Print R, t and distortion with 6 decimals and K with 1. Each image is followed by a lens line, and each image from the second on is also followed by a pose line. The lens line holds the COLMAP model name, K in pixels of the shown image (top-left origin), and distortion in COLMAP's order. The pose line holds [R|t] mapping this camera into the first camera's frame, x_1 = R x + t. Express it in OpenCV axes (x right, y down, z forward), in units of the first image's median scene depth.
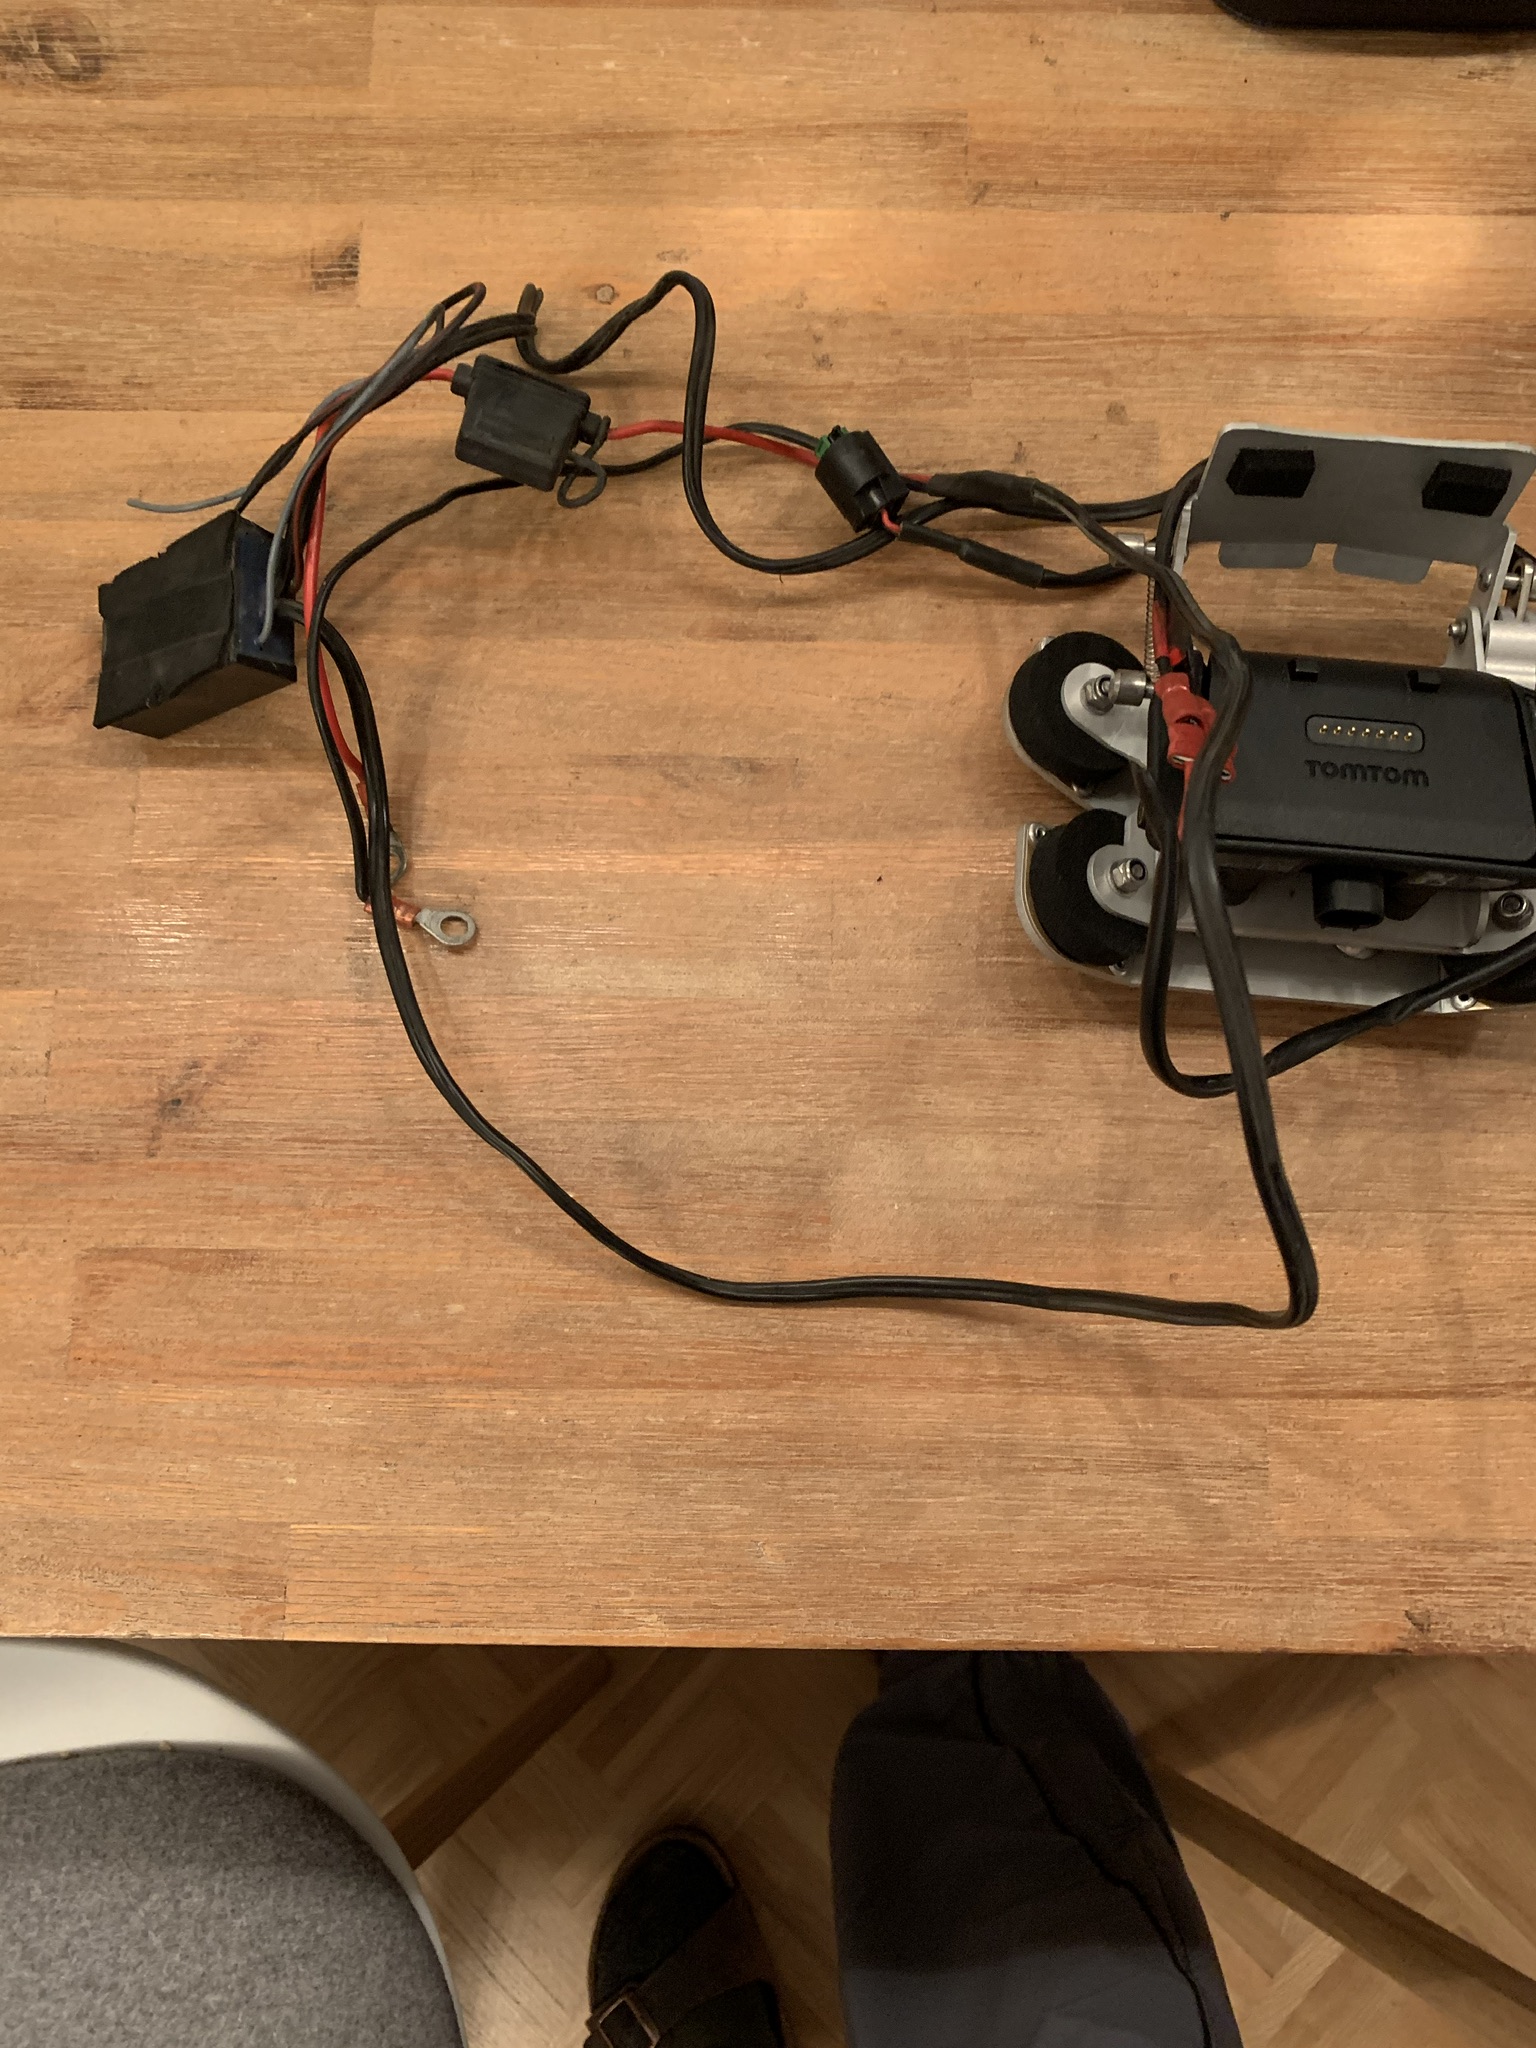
lens RADIAL K [[1545.1, 0, 772.2], [0, 1545.1, 1010.9], [0, 0, 1]] dist [-0.009255, 0.001664]
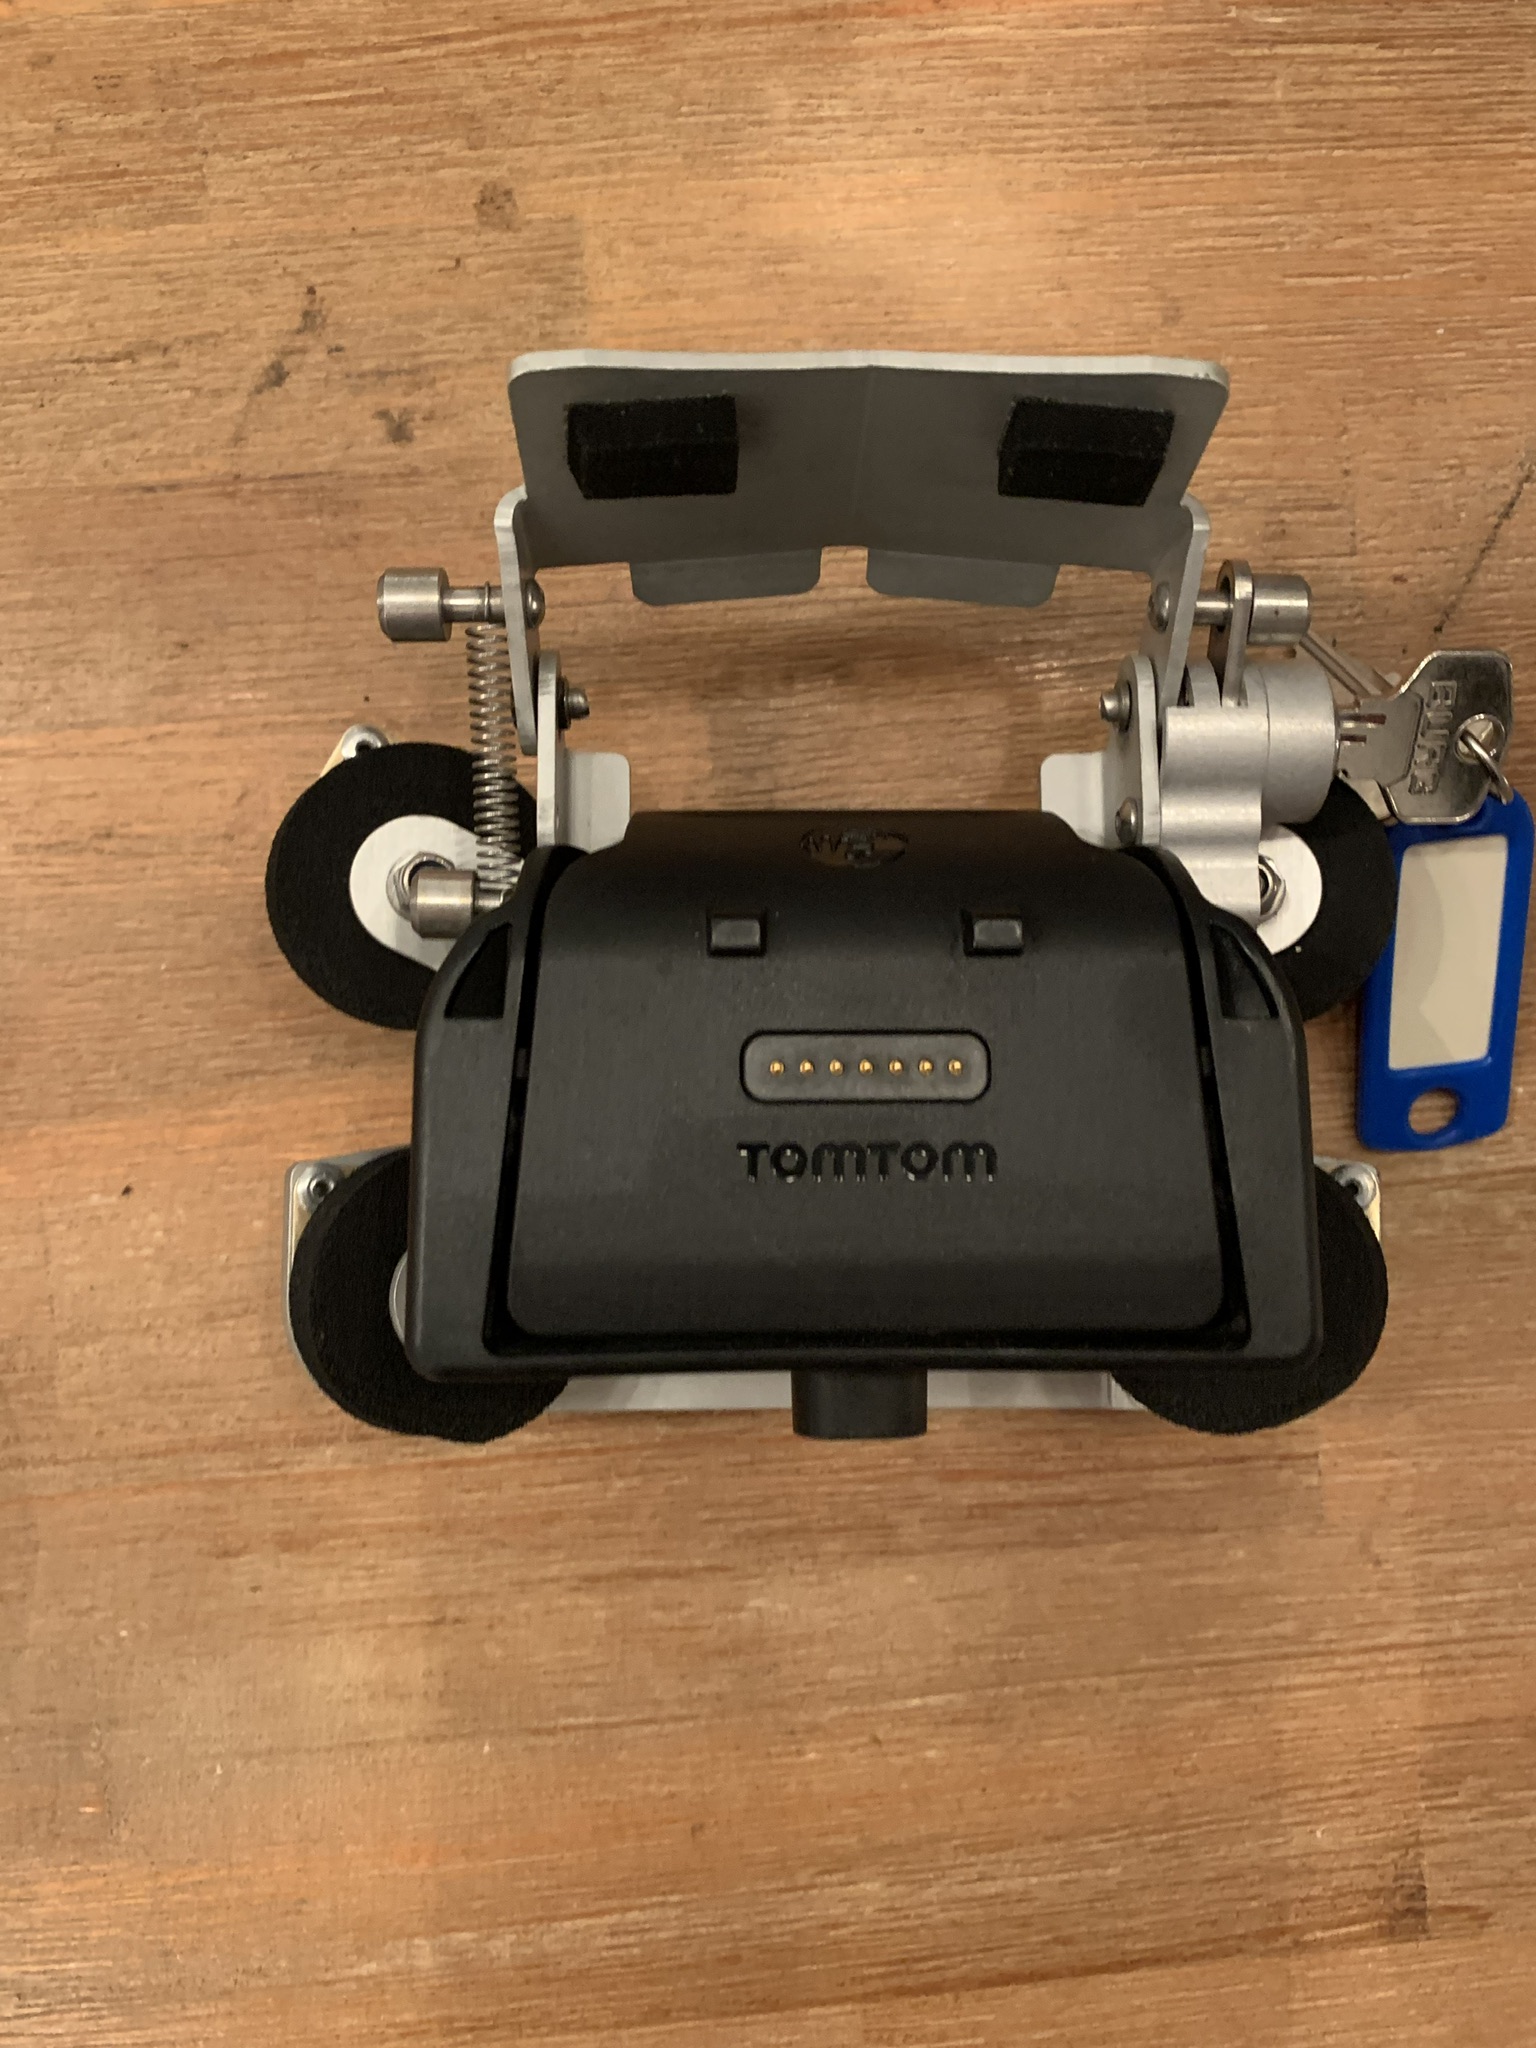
lens RADIAL K [[1545.1, 0, 809.4], [0, 1545.1, 968.2], [0, 0, 1]] dist [-0.009255, 0.001664]
pose [[0.994247, -0.100624, 0.036709, 0.281412], [0.089377, 0.968263, 0.233408, -0.253814], [-0.059031, -0.228784, 0.971686, 0.443423]]
